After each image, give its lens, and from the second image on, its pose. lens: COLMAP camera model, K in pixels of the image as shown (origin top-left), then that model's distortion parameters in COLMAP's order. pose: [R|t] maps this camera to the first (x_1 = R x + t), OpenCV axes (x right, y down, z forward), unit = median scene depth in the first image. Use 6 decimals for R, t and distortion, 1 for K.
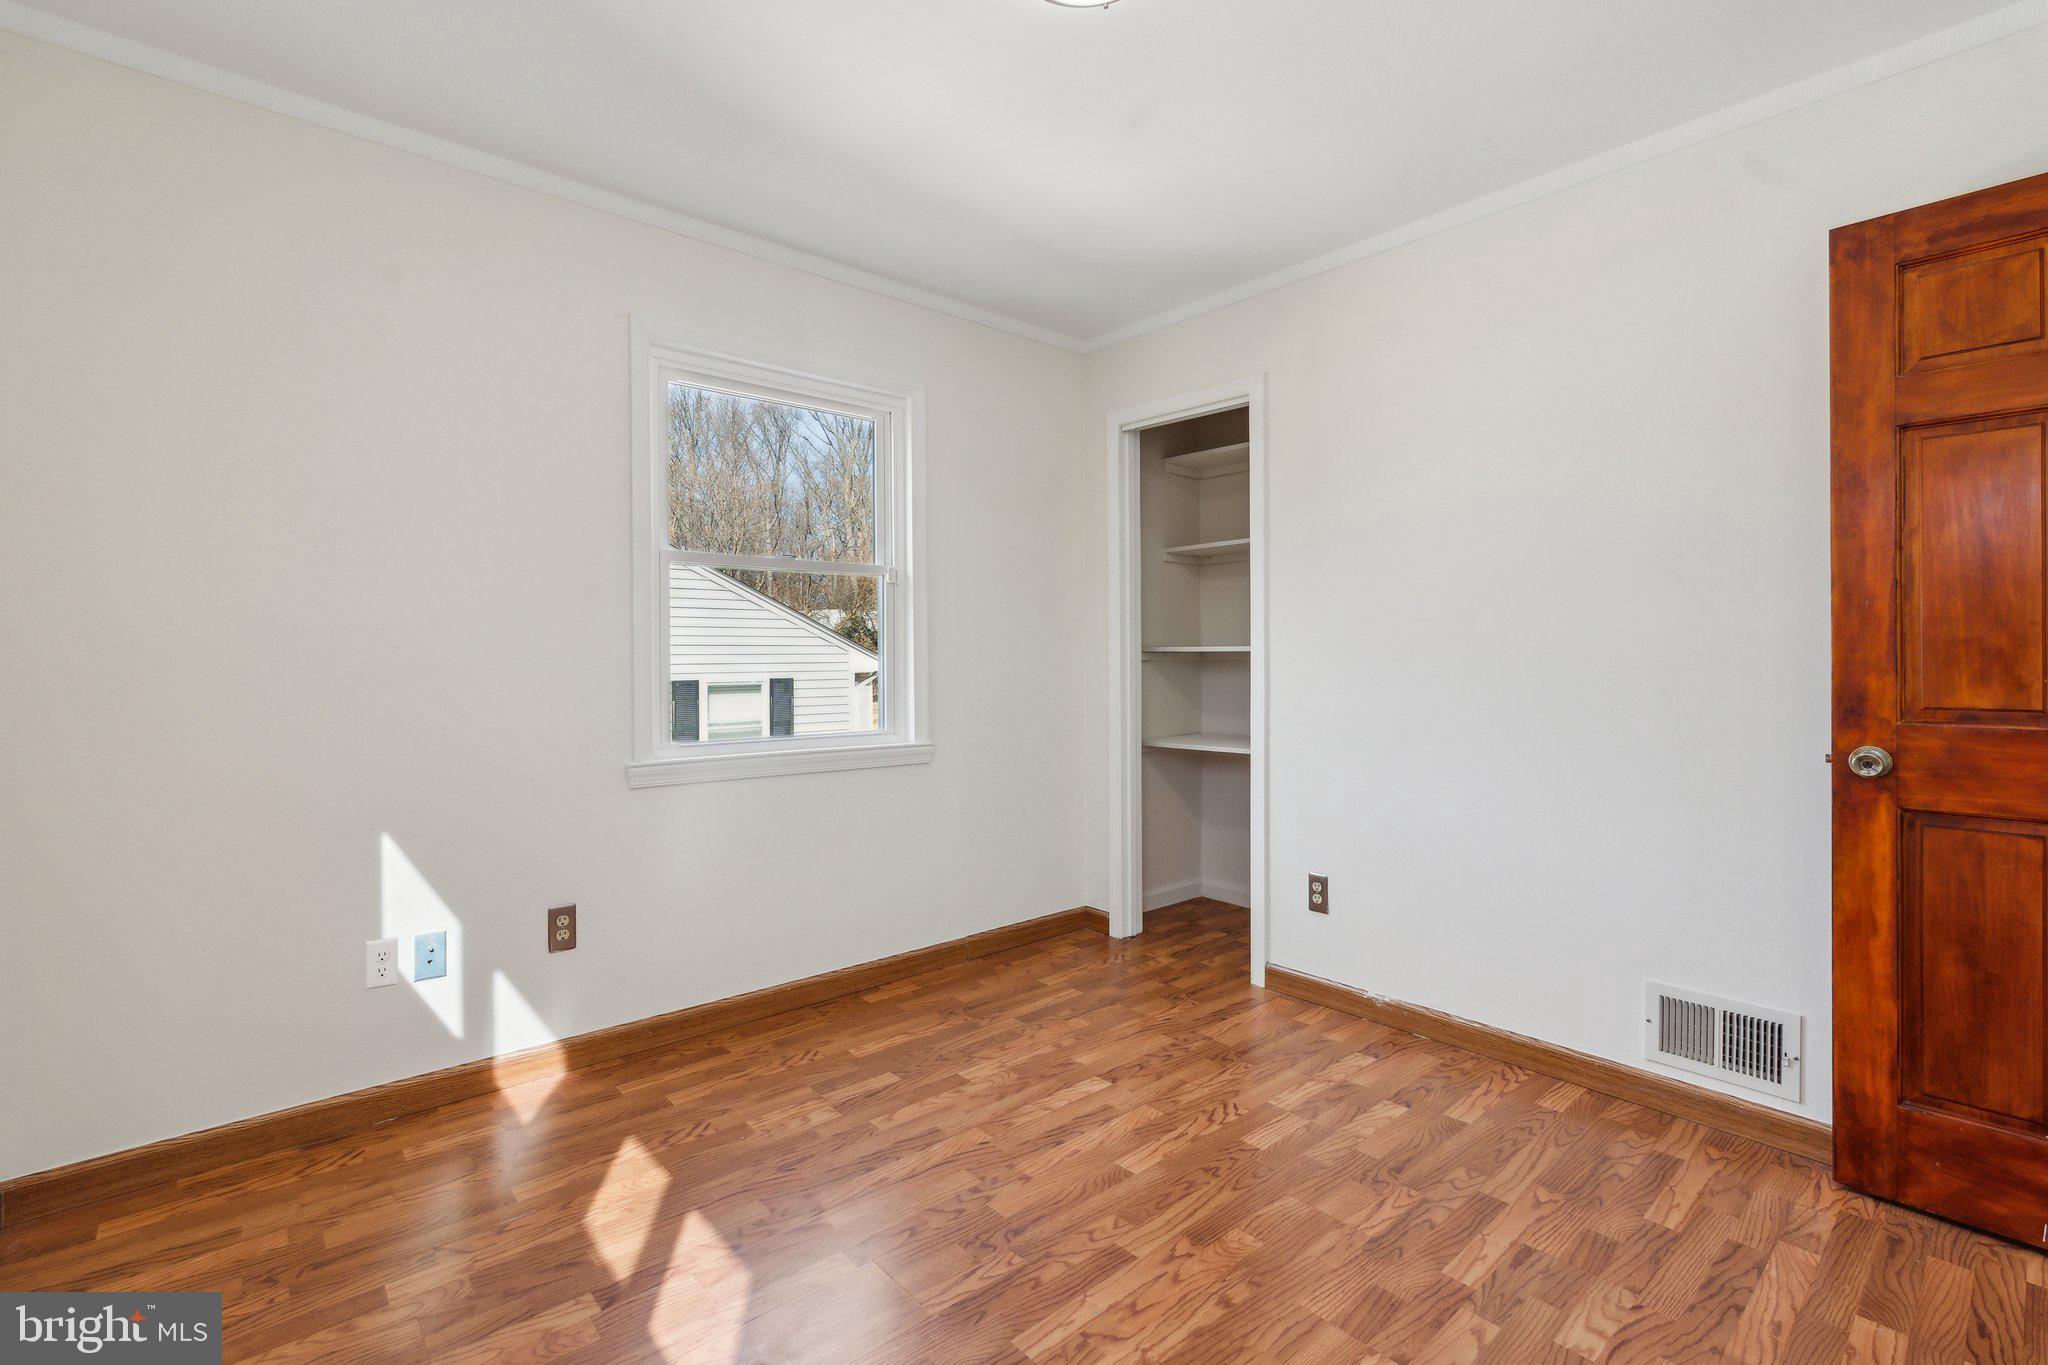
lens RADIAL K [[909.8, 0, 1022.1], [0, 909.8, 668.1], [0, 0, 1]] dist [-0.005297, 0.002053]
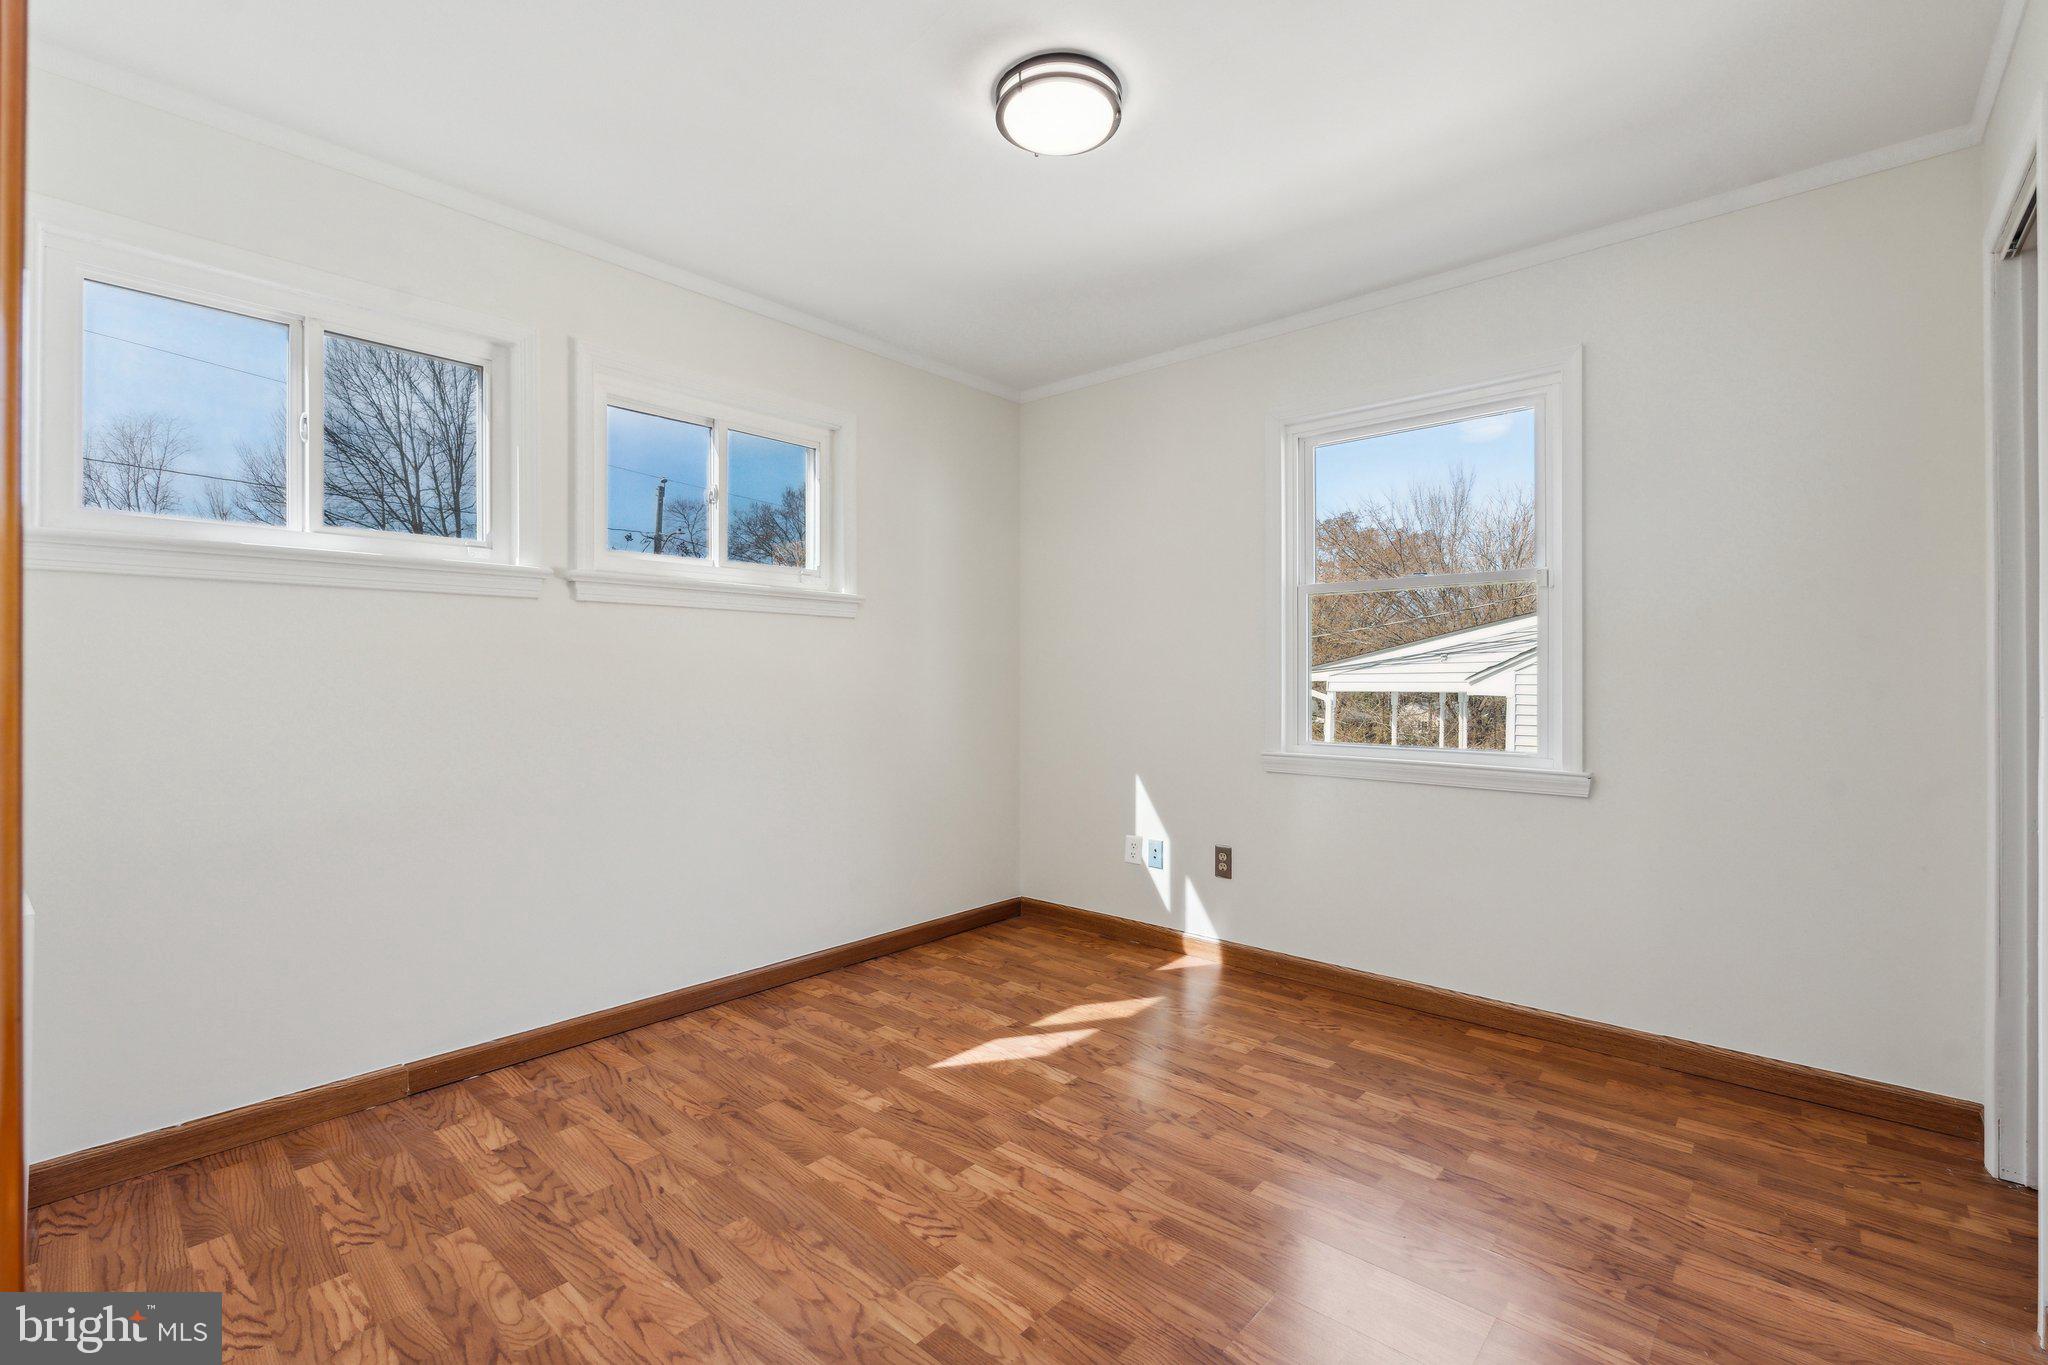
lens RADIAL K [[909.8, 0, 1020.6], [0, 909.8, 681.3], [0, 0, 1]] dist [-0.005297, 0.002053]
pose [[0.119515, 0.005271, -0.992818, 0.905251], [-0.012133, 0.999919, 0.003848, 0.001540], [0.992758, 0.011586, 0.119569, 0.531489]]
